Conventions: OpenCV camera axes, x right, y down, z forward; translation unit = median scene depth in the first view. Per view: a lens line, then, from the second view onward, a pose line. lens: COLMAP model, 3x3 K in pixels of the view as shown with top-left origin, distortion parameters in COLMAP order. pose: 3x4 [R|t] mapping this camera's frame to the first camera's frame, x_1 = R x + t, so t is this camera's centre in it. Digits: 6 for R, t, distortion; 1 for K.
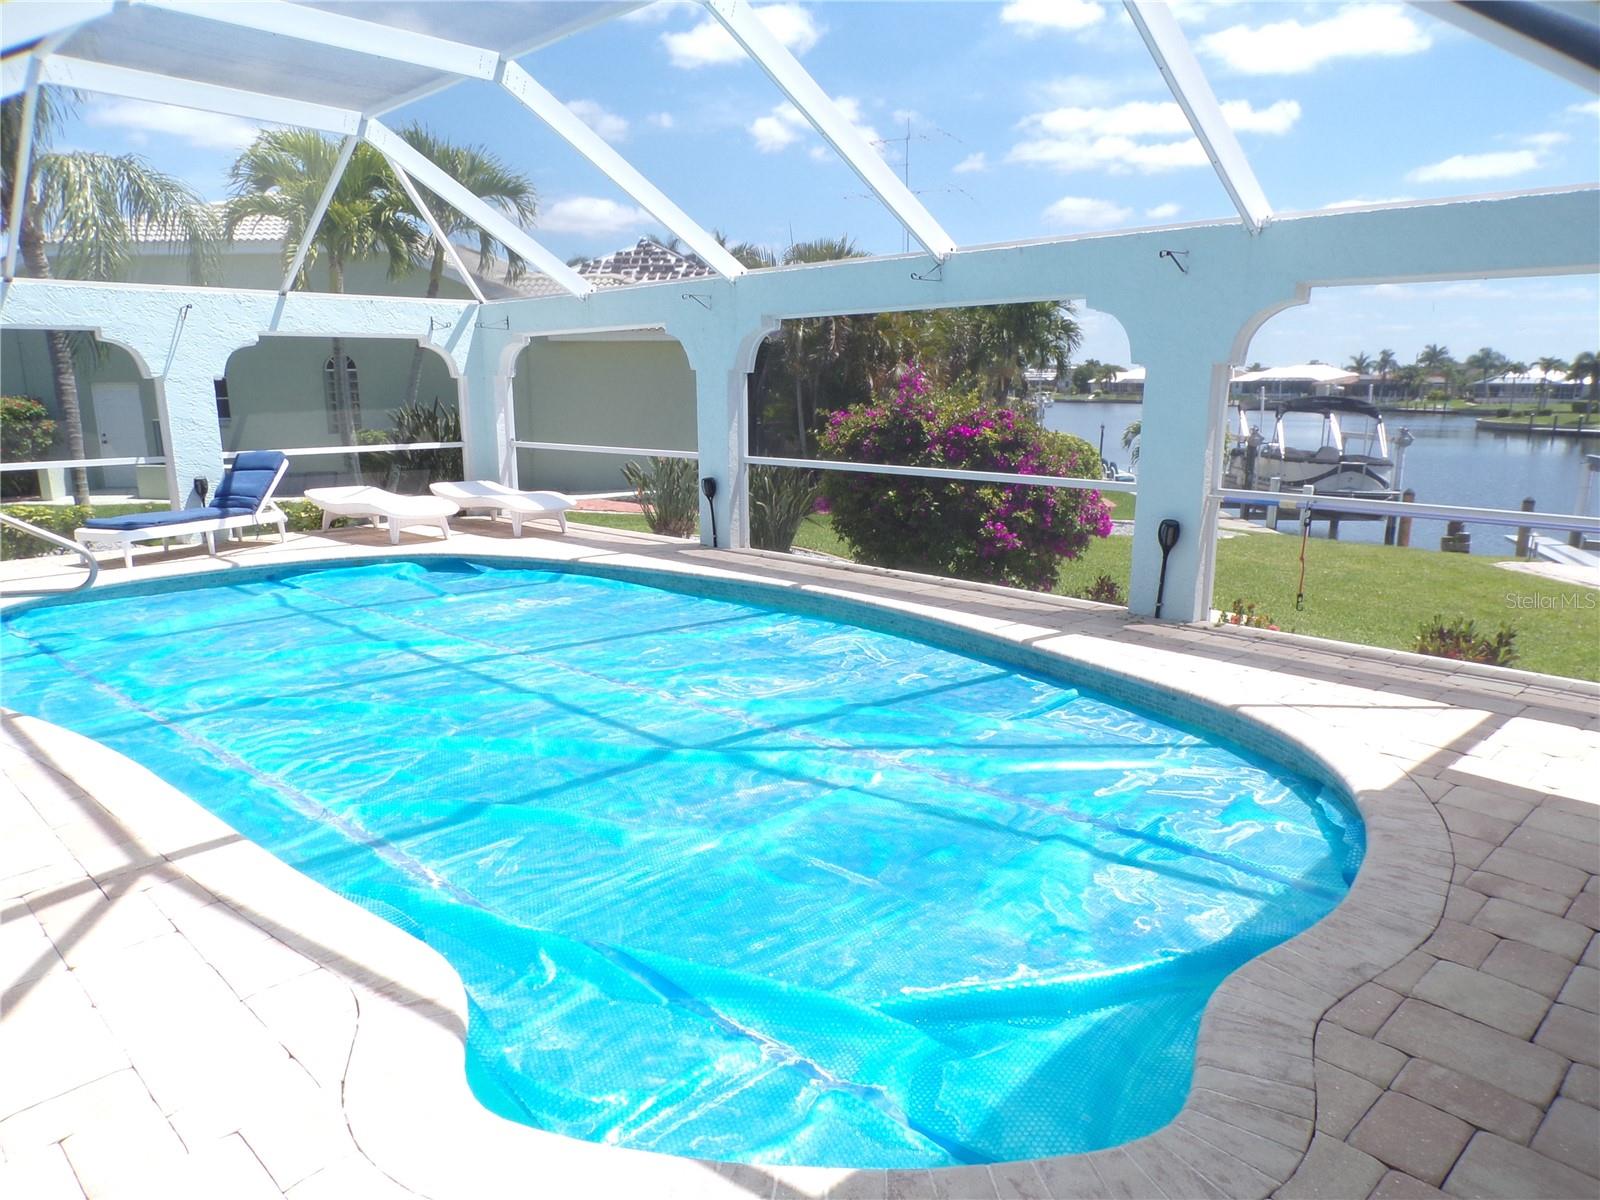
lens RADIAL K [[1117.0, 0, 800.0], [0, 1117.0, 600.0], [0, 0, 1]] dist [0.014038, 0.005232]
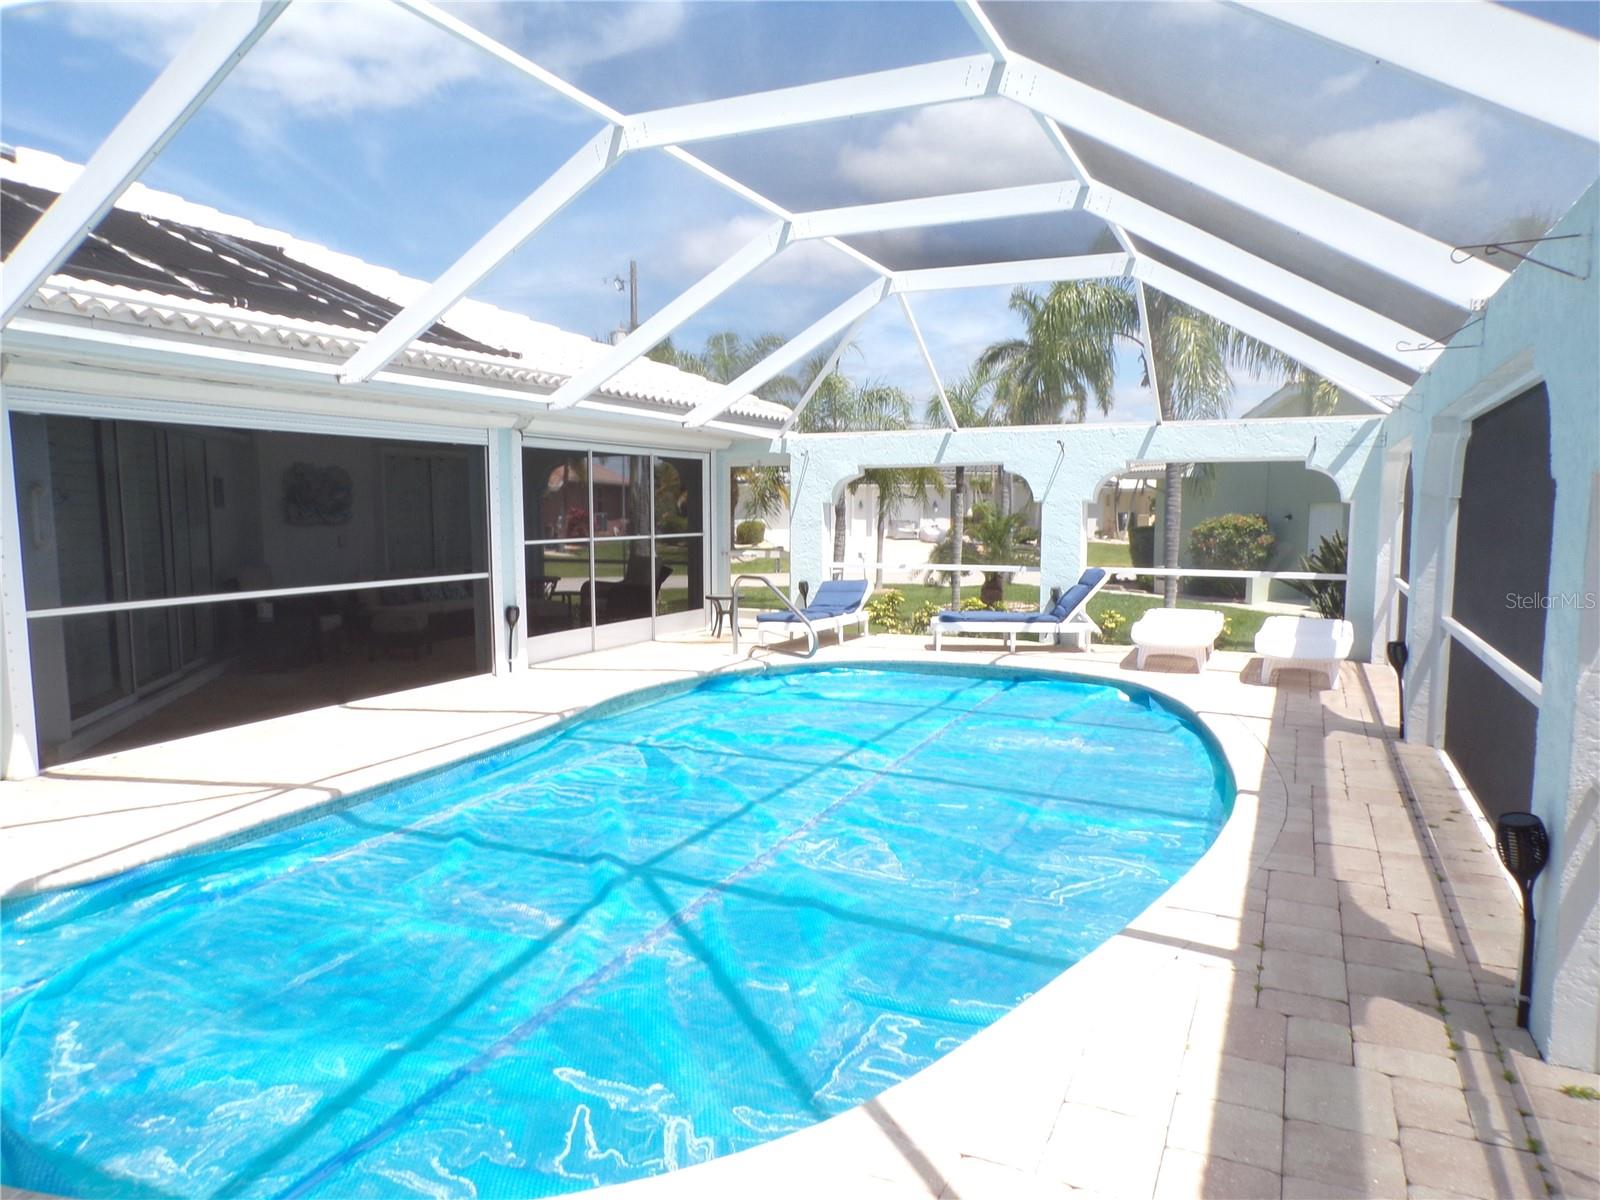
lens RADIAL K [[1095.5, 0, 800.0], [0, 1095.5, 600.0], [0, 0, 1]] dist [-0.005044, -0.001575]
pose [[0.363707, 0.091544, -0.927004, 0.703264], [-0.183744, 0.982657, 0.024948, -0.131736], [0.913211, 0.161258, 0.374220, 0.597452]]
